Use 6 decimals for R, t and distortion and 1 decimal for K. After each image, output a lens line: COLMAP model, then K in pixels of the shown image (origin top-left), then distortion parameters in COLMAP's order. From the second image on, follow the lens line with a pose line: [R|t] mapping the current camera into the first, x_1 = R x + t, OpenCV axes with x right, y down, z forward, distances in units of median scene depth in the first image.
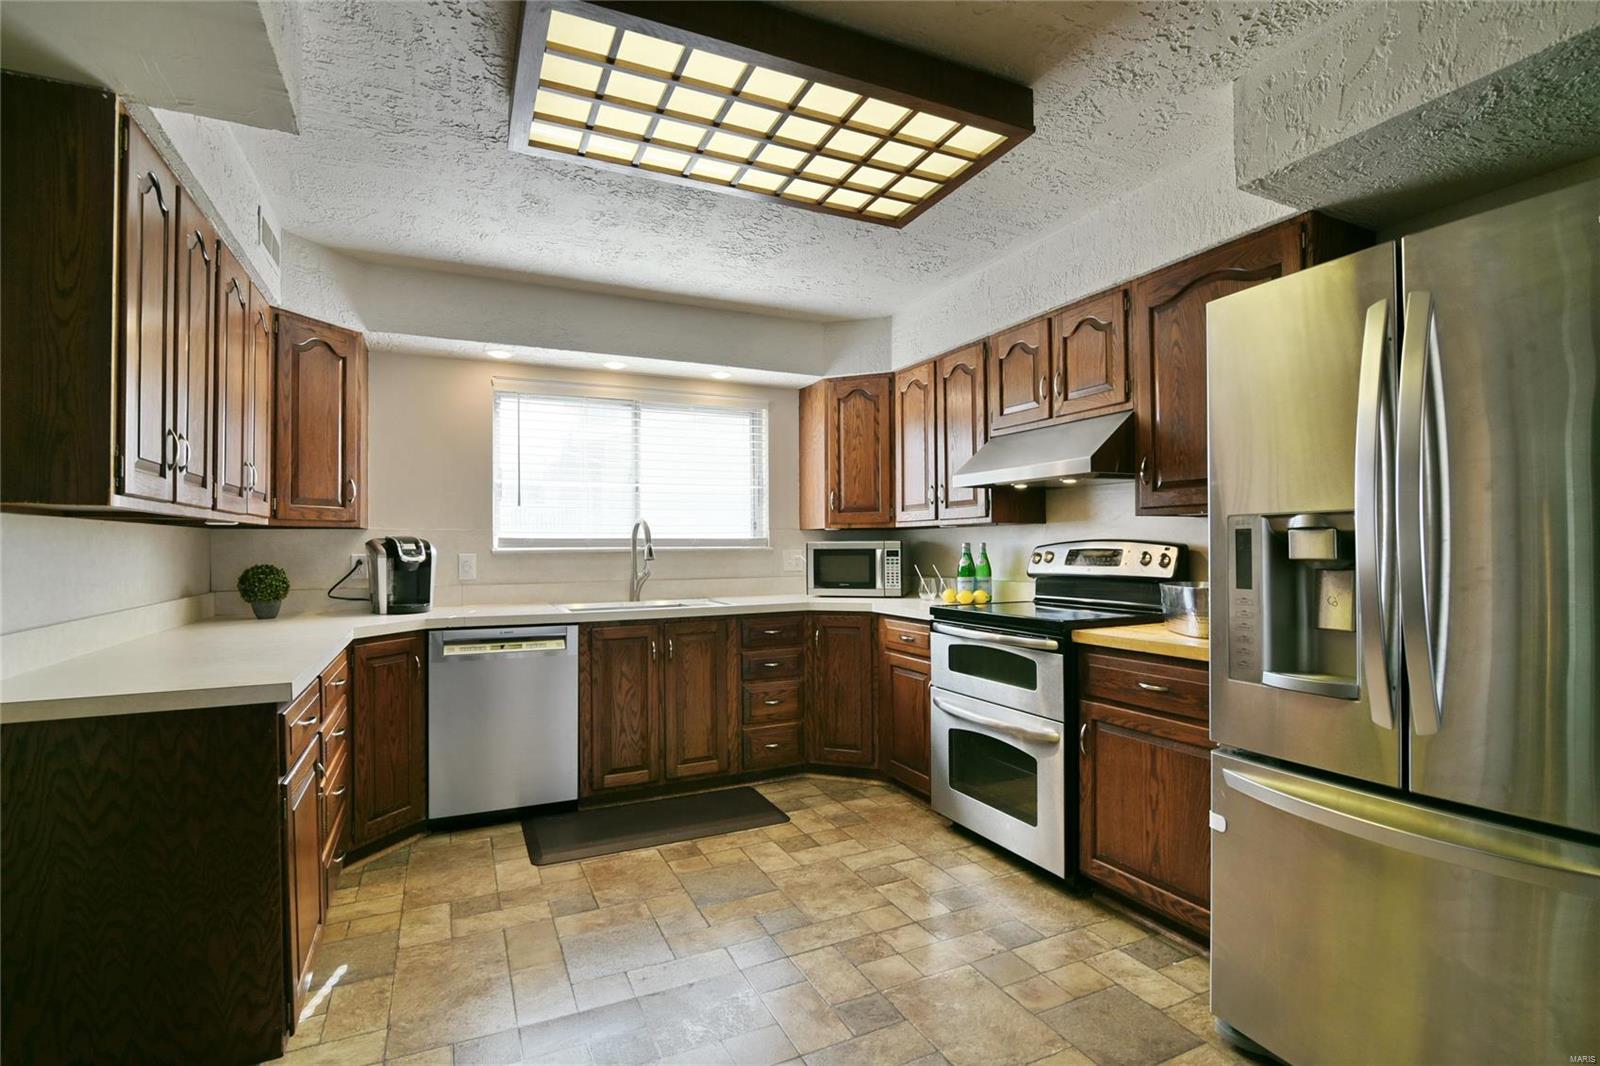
lens RADIAL K [[743.8, 0, 800.3], [0, 743.8, 533.9], [0, 0, 1]] dist [-0.016724, 0.000378]
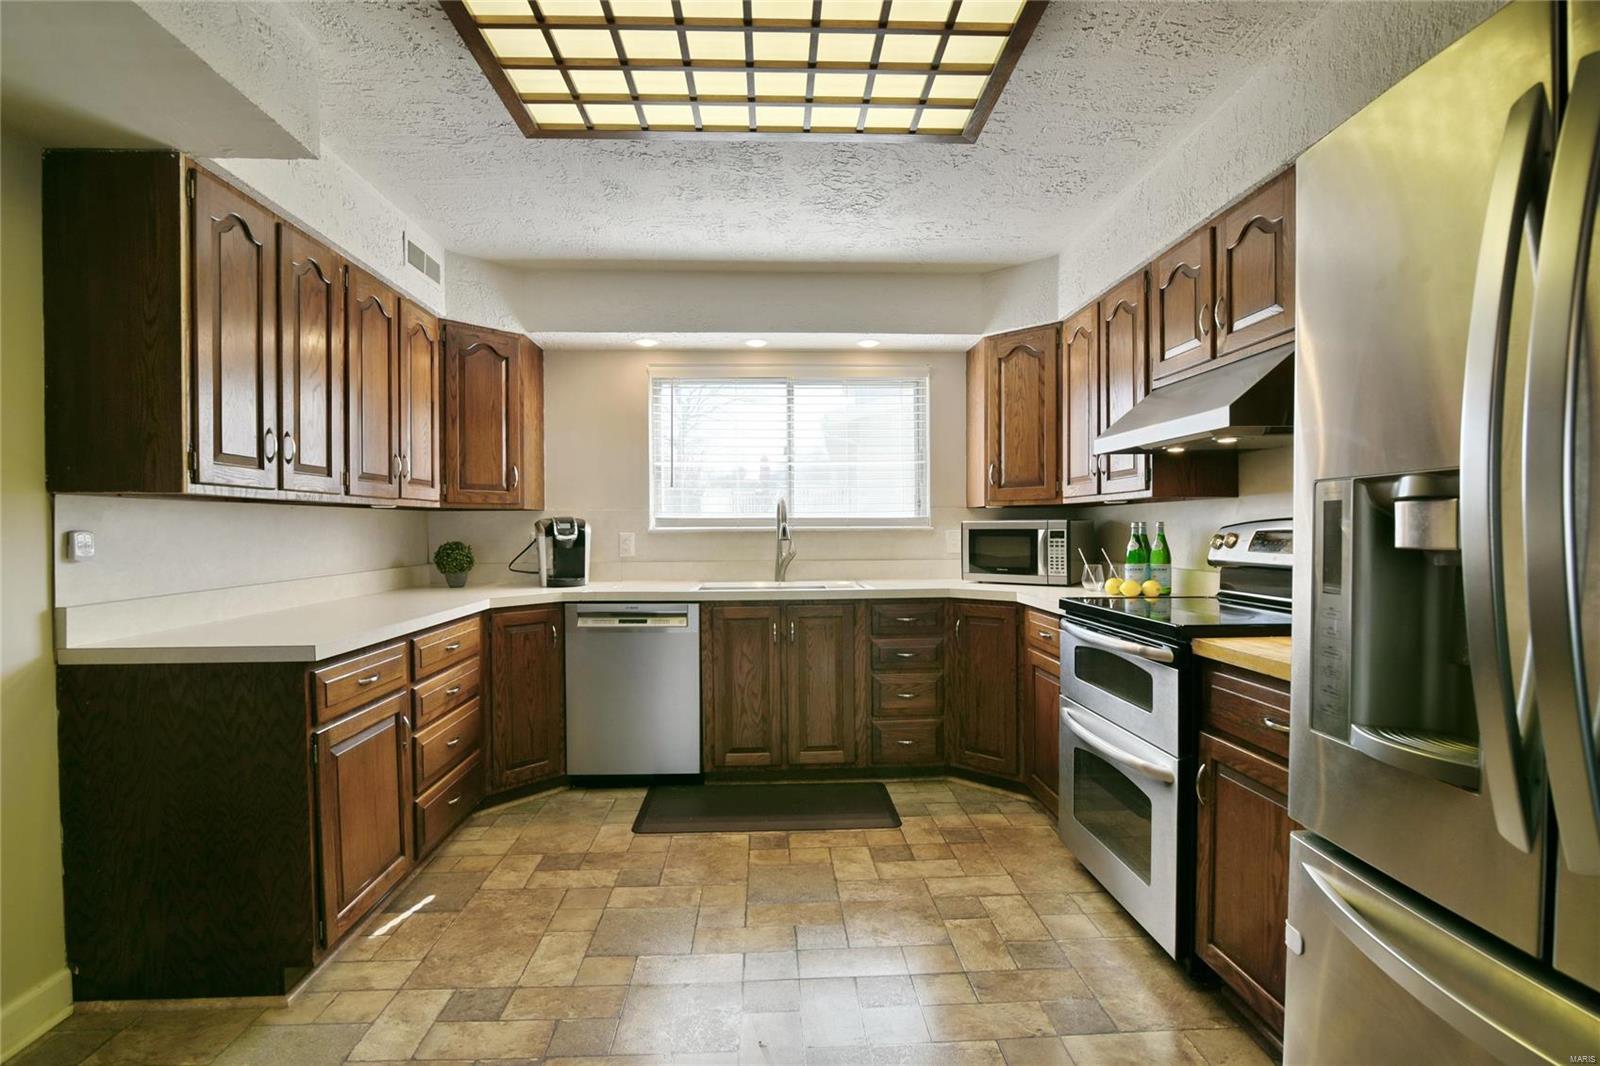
lens RADIAL K [[743.8, 0, 797.7], [0, 743.8, 534.9], [0, 0, 1]] dist [-0.016724, 0.000378]
pose [[0.922228, 0.005720, -0.386603, 0.240616], [0.005463, 0.999598, 0.027821, 0.001550], [0.386607, -0.027770, 0.921826, 0.130535]]
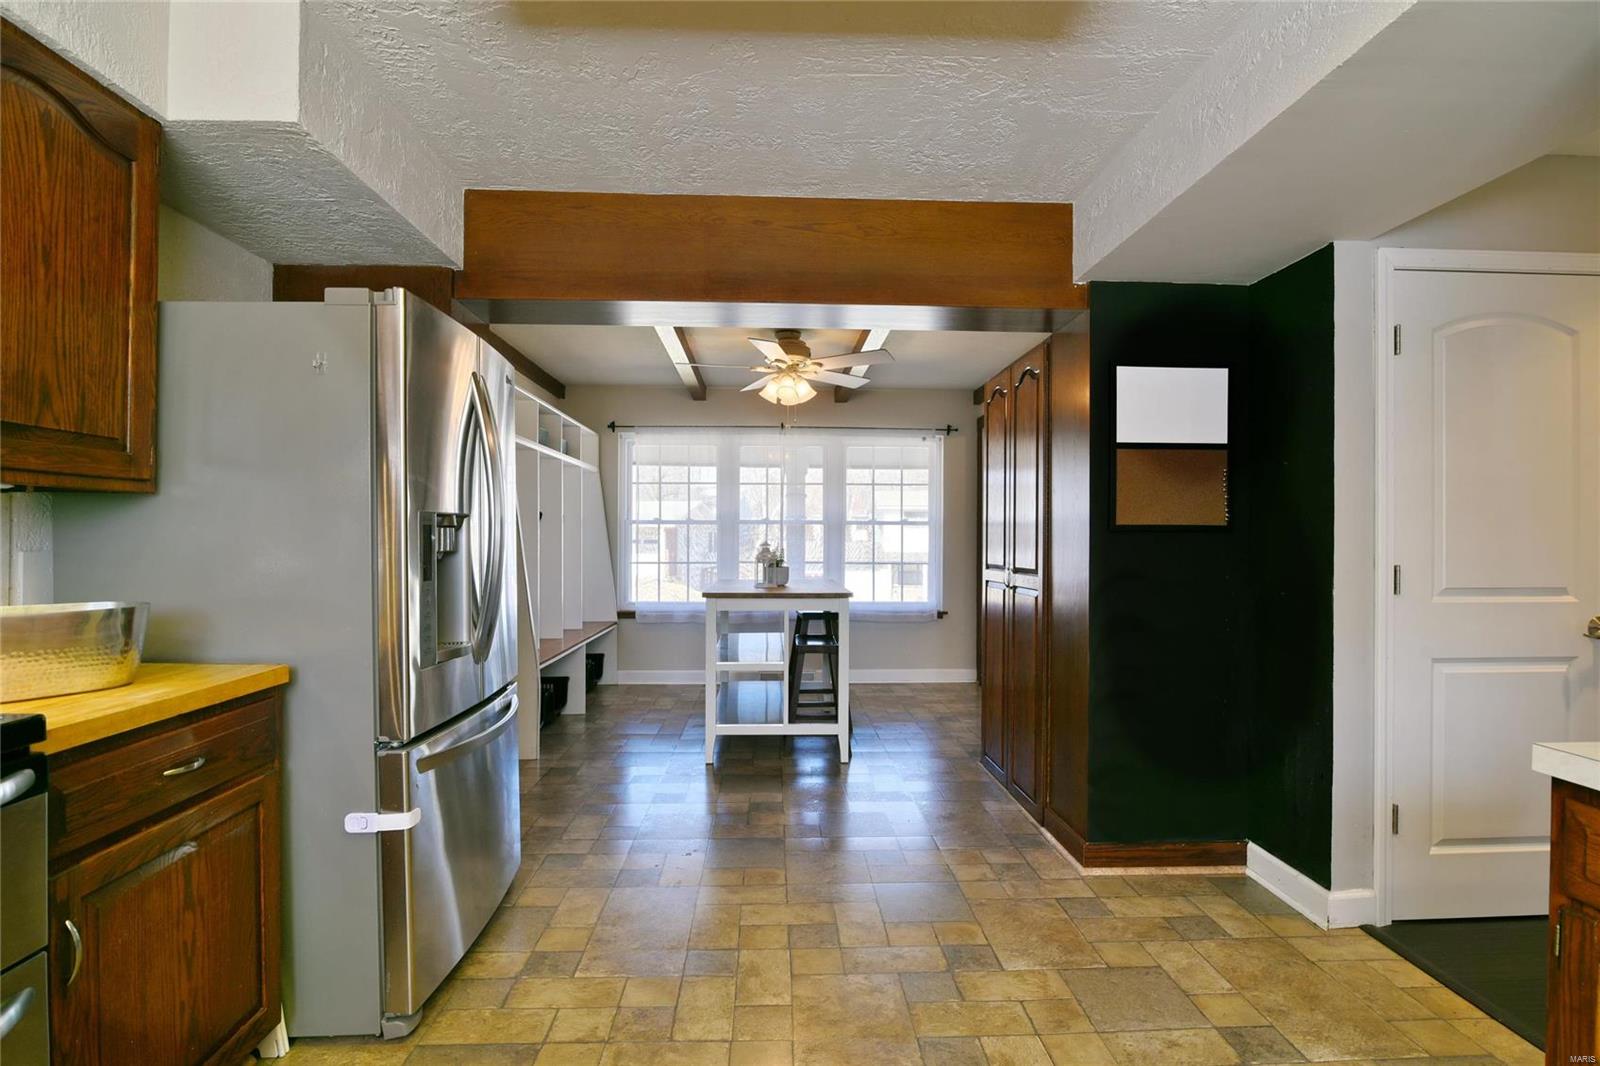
lens RADIAL K [[743.8, 0, 796.0], [0, 743.8, 531.8], [0, 0, 1]] dist [-0.016724, 0.000378]
pose [[-0.917826, -0.009466, 0.396869, -0.284005], [-0.012792, 0.999902, -0.005735, 0.015409], [-0.396776, -0.010340, -0.917857, 1.714866]]
